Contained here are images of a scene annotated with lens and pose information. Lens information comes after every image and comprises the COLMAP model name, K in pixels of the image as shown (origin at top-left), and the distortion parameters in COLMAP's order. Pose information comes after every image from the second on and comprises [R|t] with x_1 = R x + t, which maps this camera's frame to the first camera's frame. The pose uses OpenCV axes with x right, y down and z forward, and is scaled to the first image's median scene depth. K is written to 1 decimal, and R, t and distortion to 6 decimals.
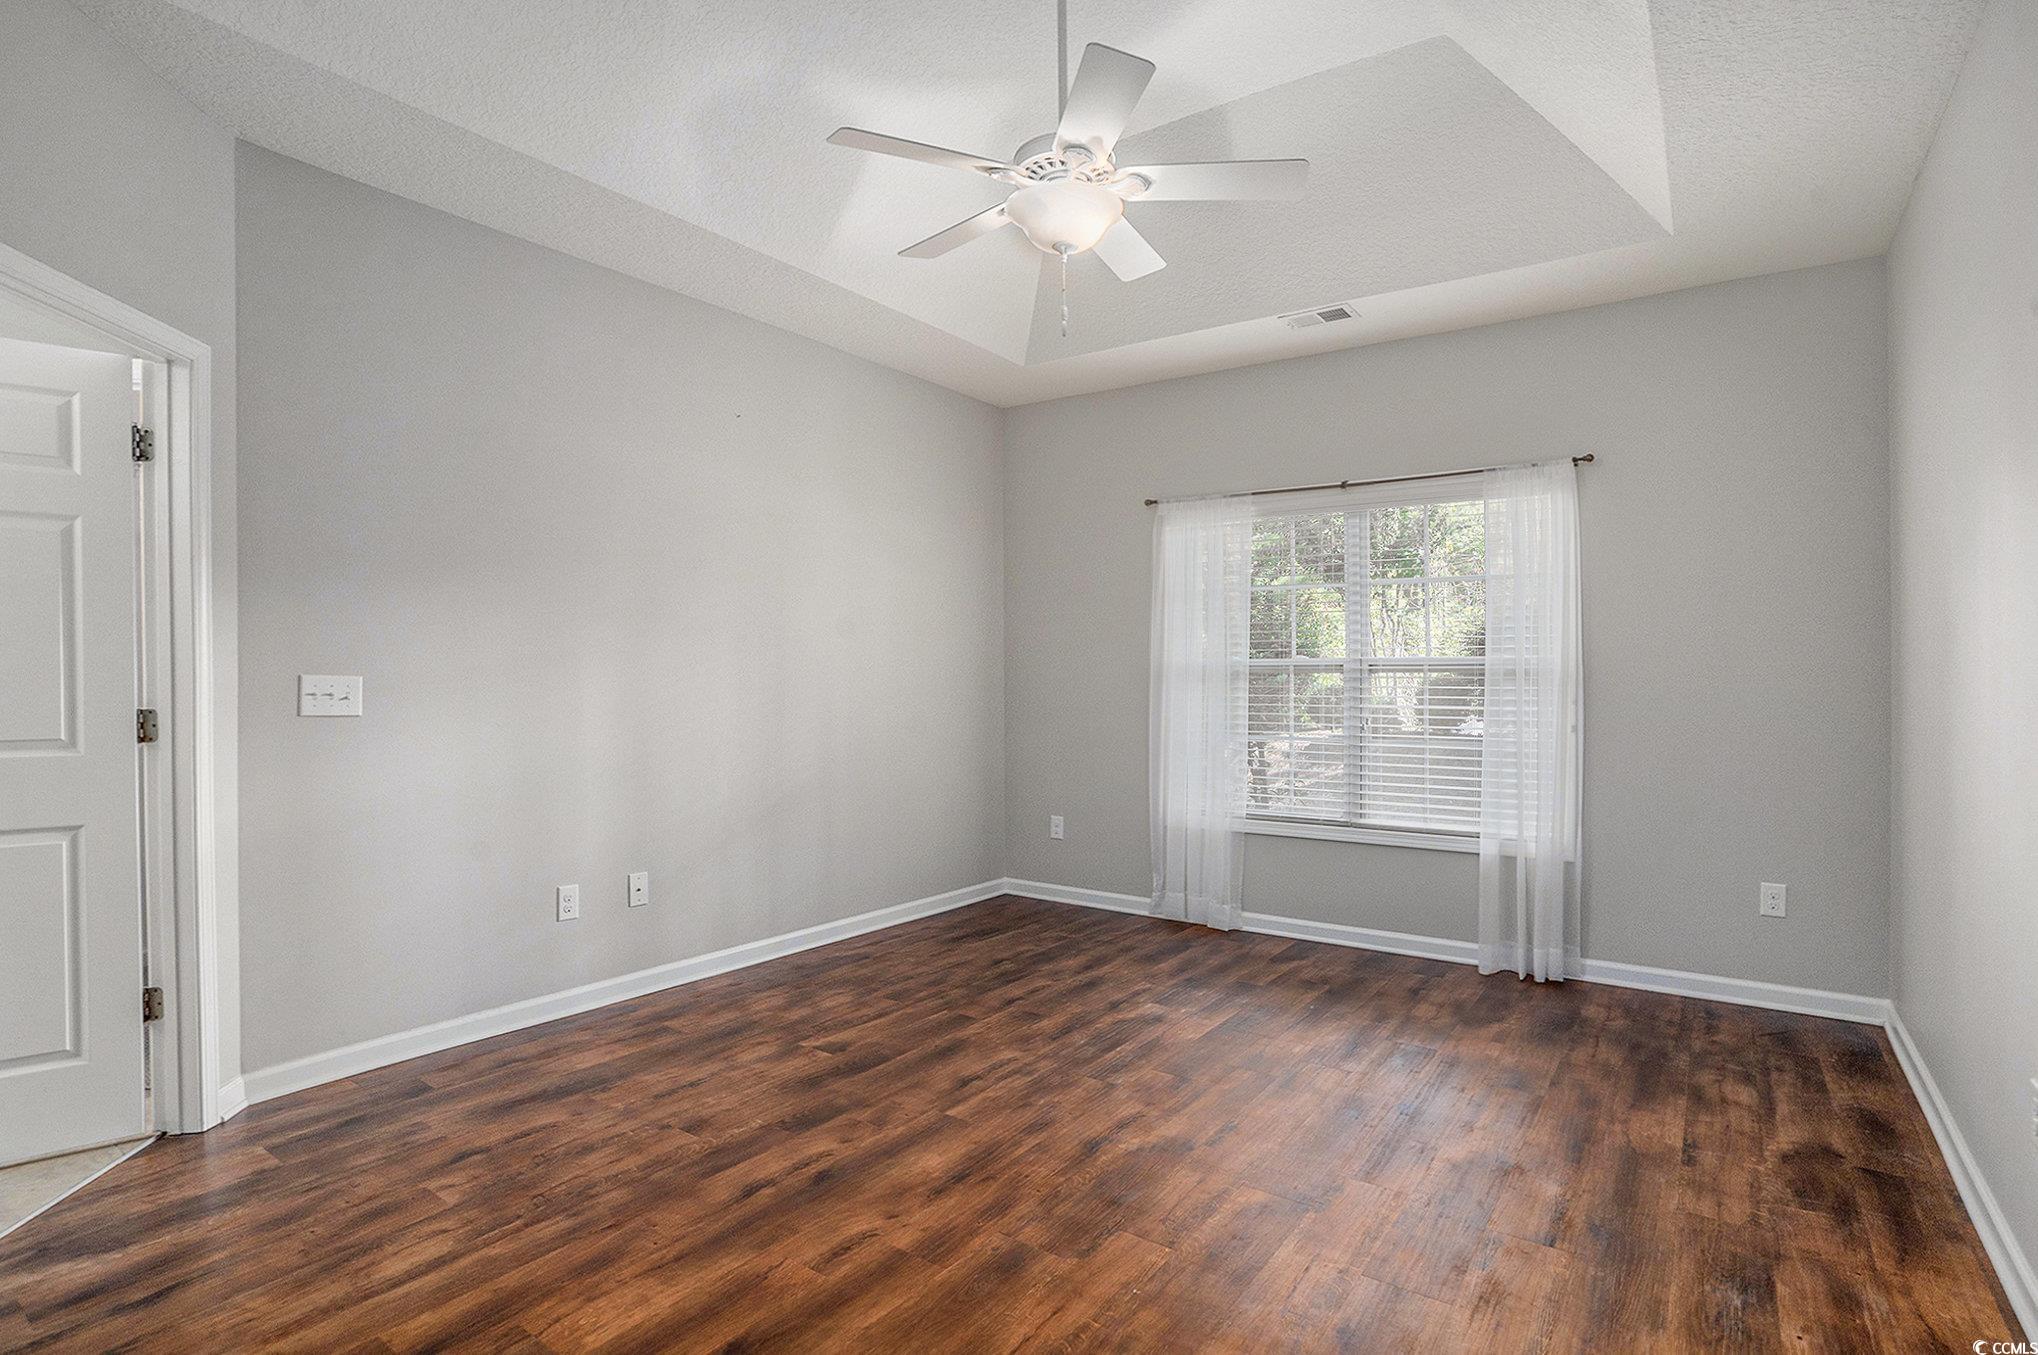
lens RADIAL K [[1038.3, 0, 1019.0], [0, 1038.3, 677.5], [0, 0, 1]] dist [-0.079864, 0.042543]
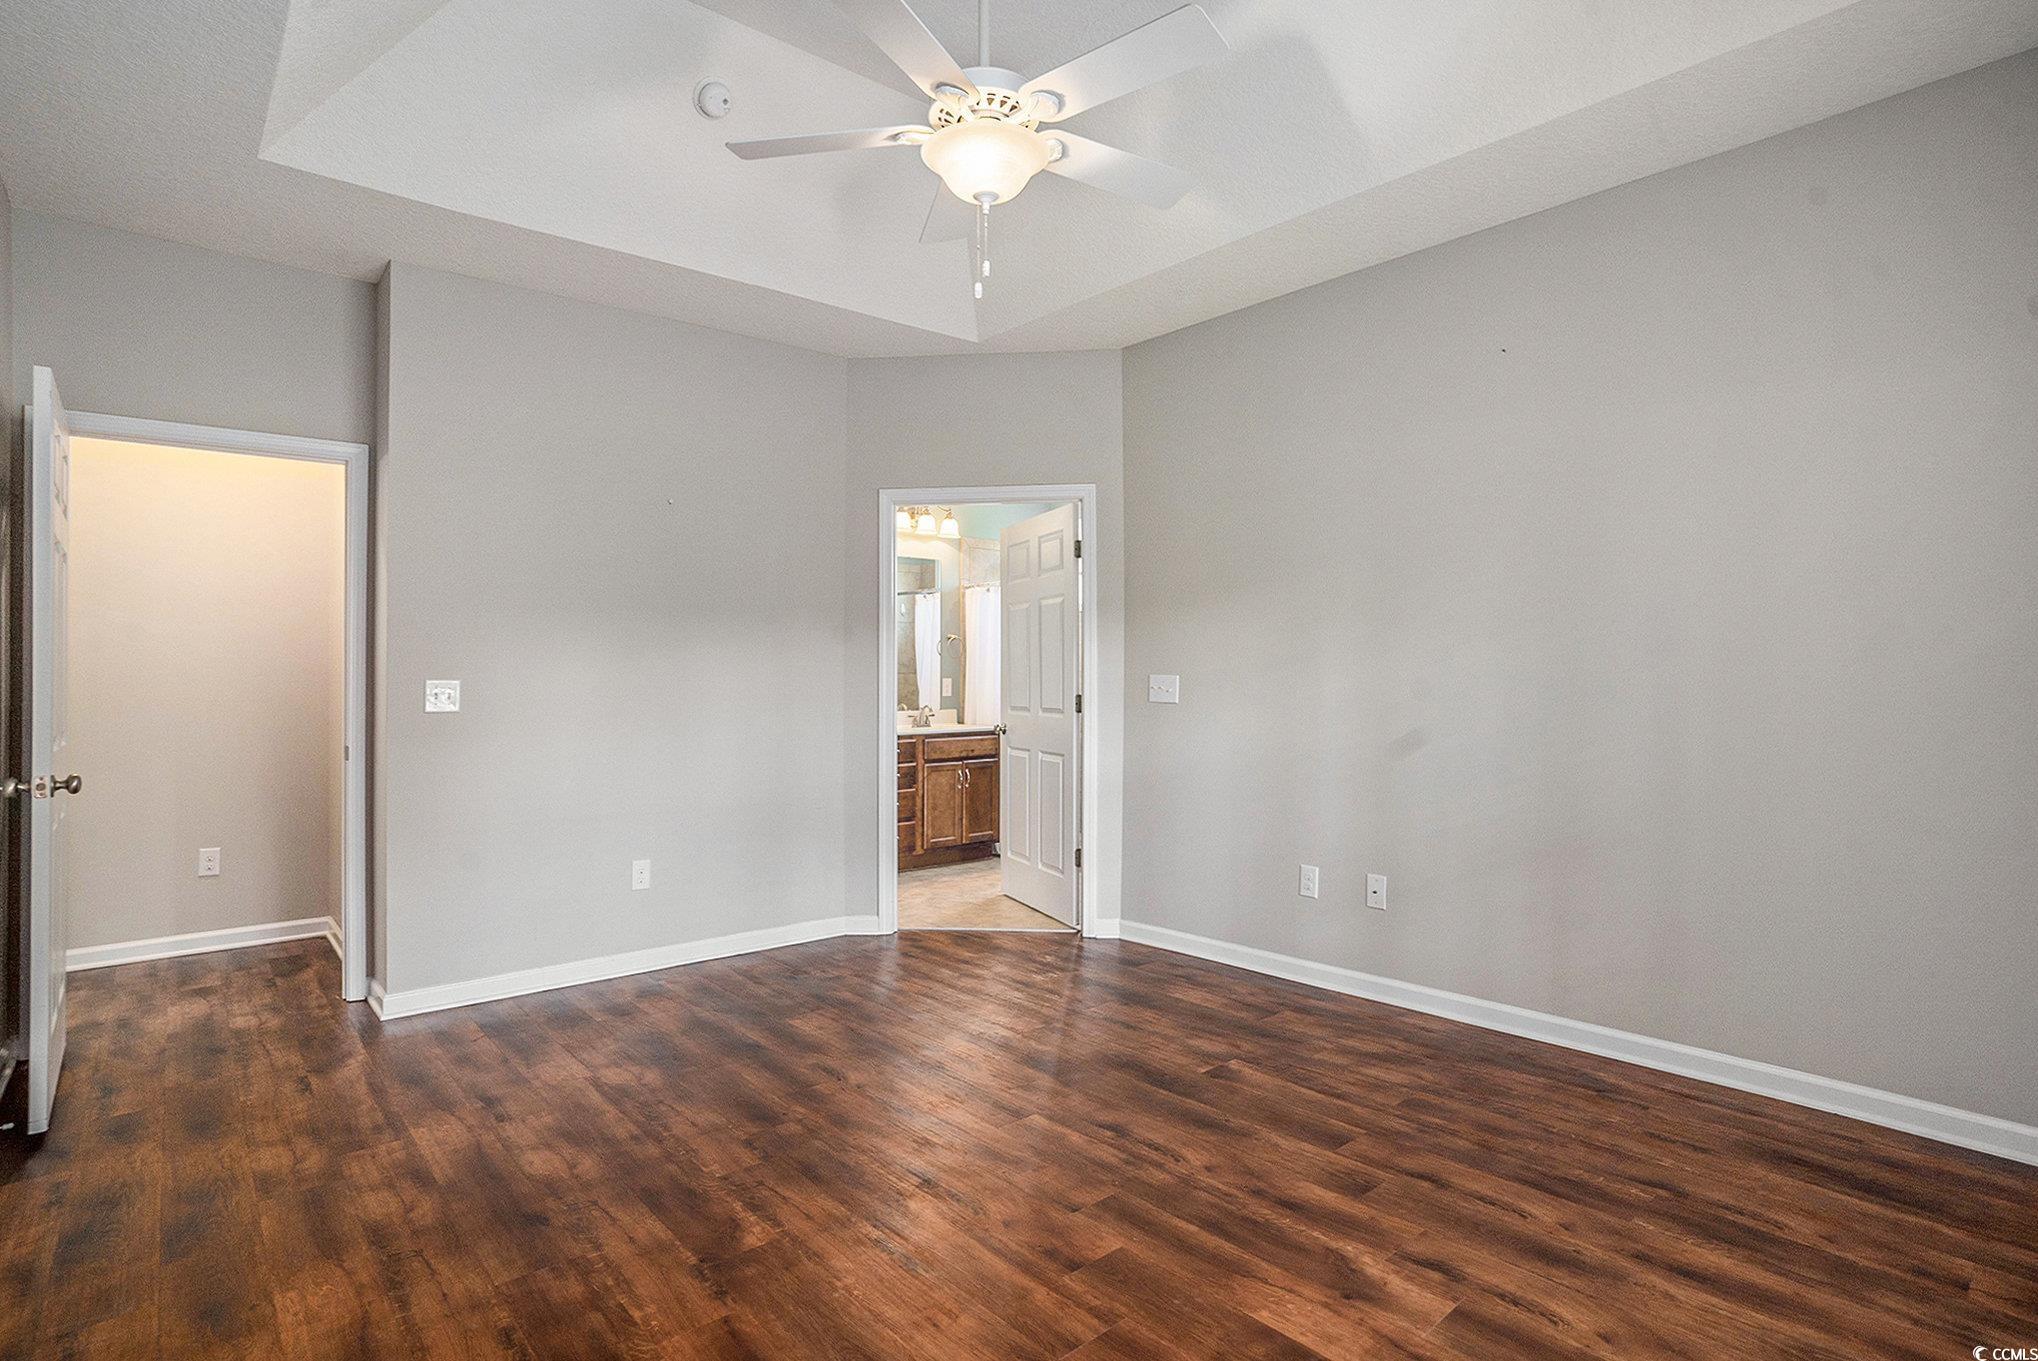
lens RADIAL K [[1038.3, 0, 1019.0], [0, 1038.3, 680.5], [0, 0, 1]] dist [-0.079864, 0.042543]
pose [[-0.237826, -0.001617, -0.971306, 0.710152], [0.002729, 0.999994, -0.002333, 0.006431], [0.971304, -0.003205, -0.237820, 0.968604]]
